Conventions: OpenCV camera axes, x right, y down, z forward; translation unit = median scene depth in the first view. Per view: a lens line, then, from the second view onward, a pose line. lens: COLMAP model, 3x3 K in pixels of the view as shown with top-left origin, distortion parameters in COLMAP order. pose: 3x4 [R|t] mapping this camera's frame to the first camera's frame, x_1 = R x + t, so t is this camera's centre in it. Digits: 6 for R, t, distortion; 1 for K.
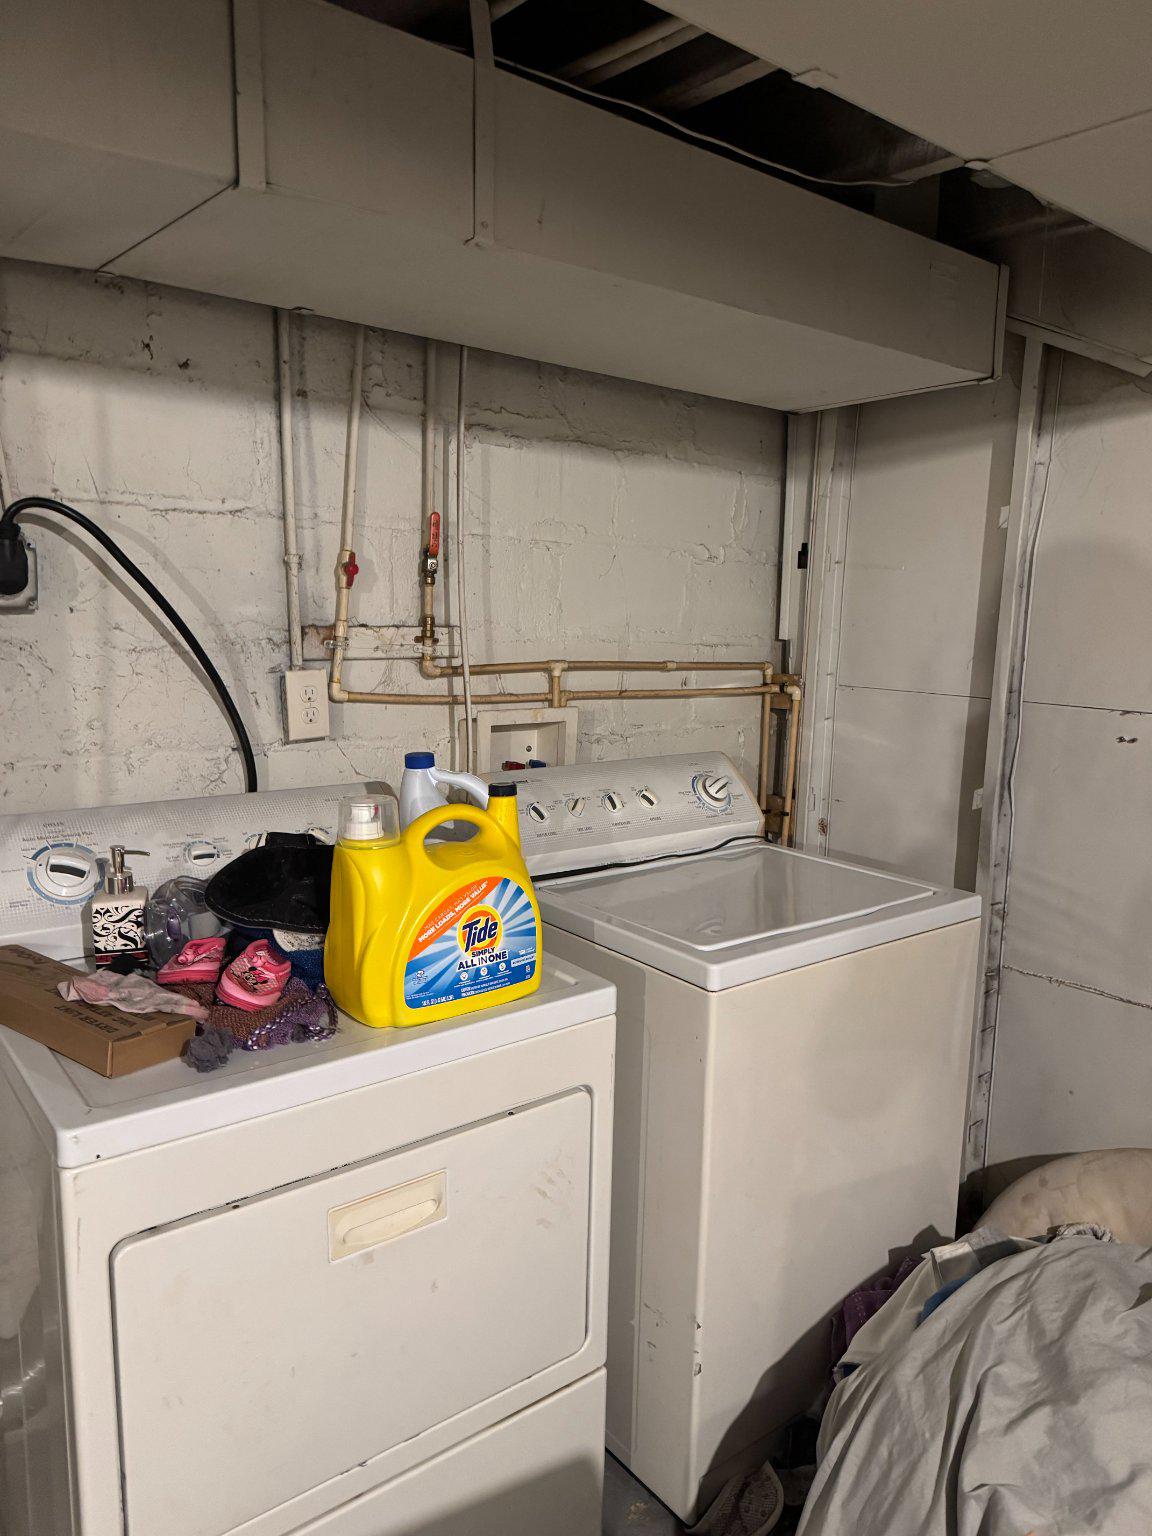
lens RADIAL K [[1094.5, 0, 575.1], [0, 1094.5, 765.5], [0, 0, 1]] dist [0.051859, -0.048963]
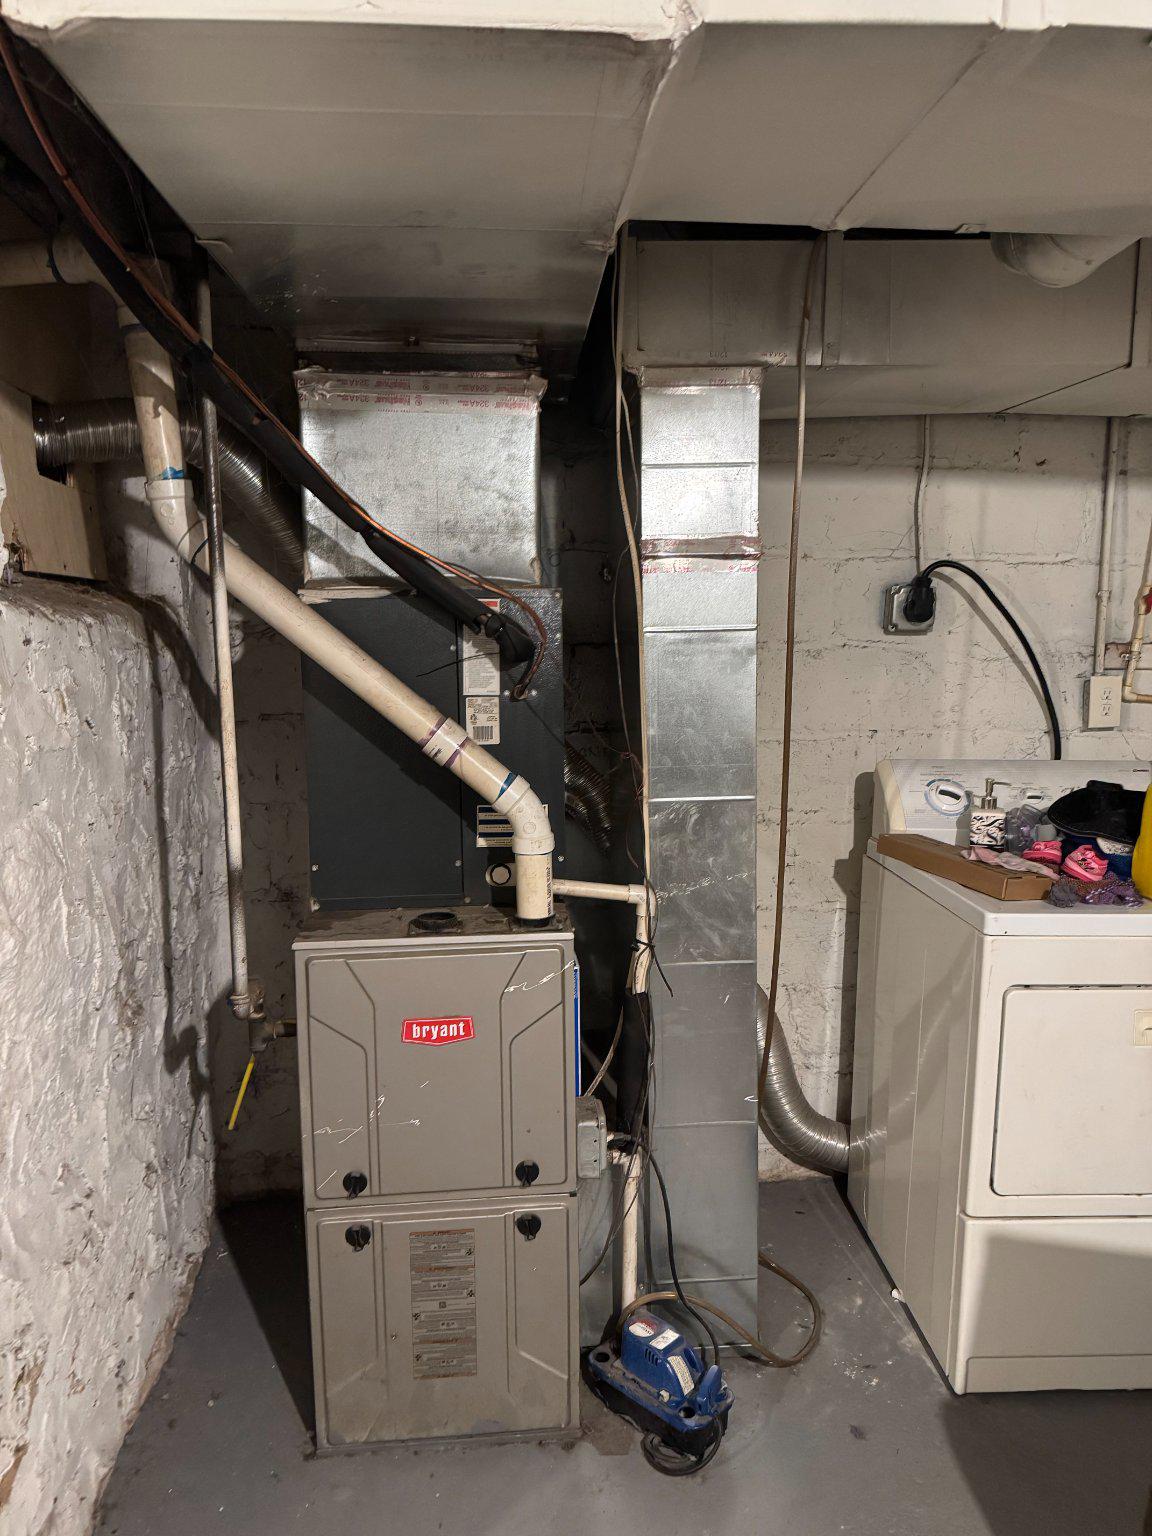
lens RADIAL K [[1094.5, 0, 580.8], [0, 1094.5, 775.3], [0, 0, 1]] dist [0.051859, -0.048963]
pose [[0.825576, 0.067422, -0.560248, -0.011717], [-0.080060, 0.996788, 0.001981, 0.094621], [0.558582, 0.043218, 0.828322, -0.539595]]
